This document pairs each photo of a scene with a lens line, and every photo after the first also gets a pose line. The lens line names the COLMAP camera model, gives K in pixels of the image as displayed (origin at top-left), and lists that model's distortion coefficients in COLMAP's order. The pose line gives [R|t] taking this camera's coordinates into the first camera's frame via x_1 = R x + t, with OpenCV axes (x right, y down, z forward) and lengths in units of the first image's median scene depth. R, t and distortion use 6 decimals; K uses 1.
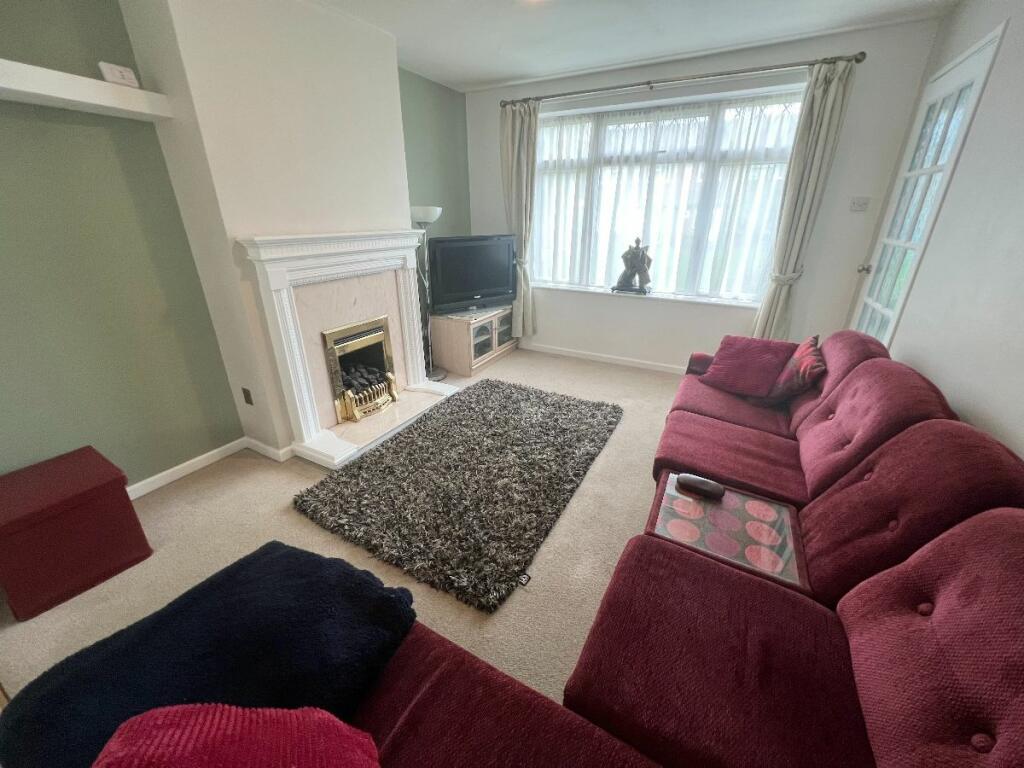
lens RADIAL K [[412.5, 0, 512.0], [0, 412.5, 384.0], [0, 0, 1]] dist [-0.000531, -0.000301]
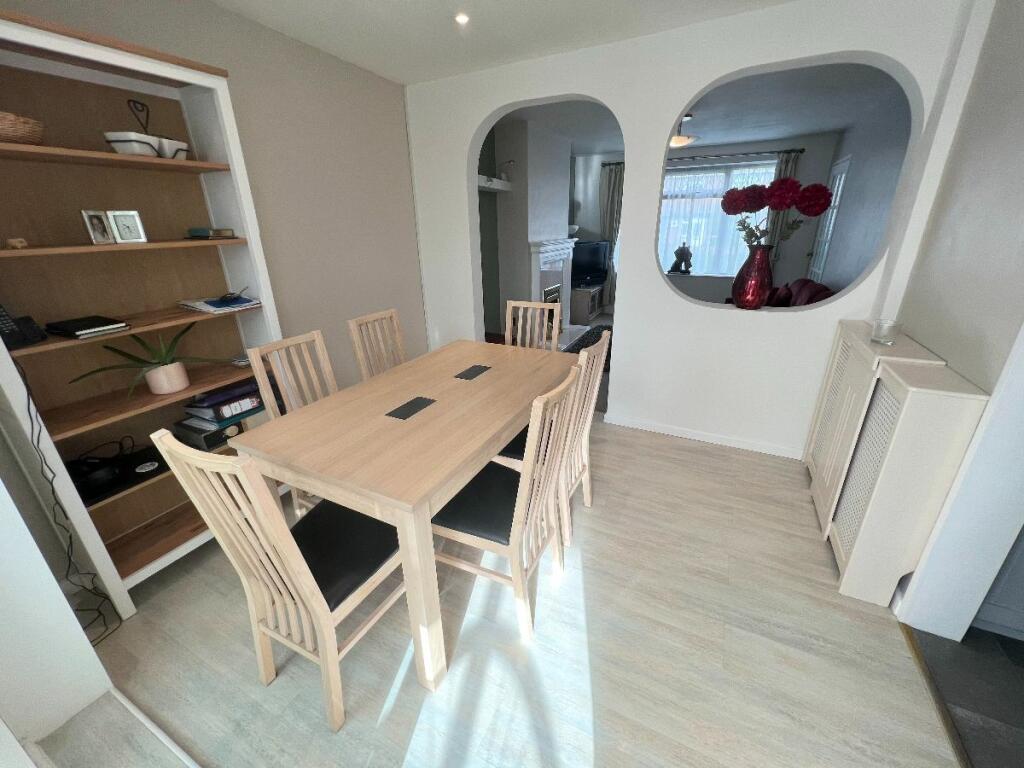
lens RADIAL K [[412.5, 0, 512.0], [0, 412.5, 384.0], [0, 0, 1]] dist [-0.000531, -0.000301]
pose [[0.998979, -0.033009, 0.030829, -0.536748], [0.033640, 0.999230, -0.020197, 0.278247], [-0.030139, 0.021214, 0.999321, -0.753537]]
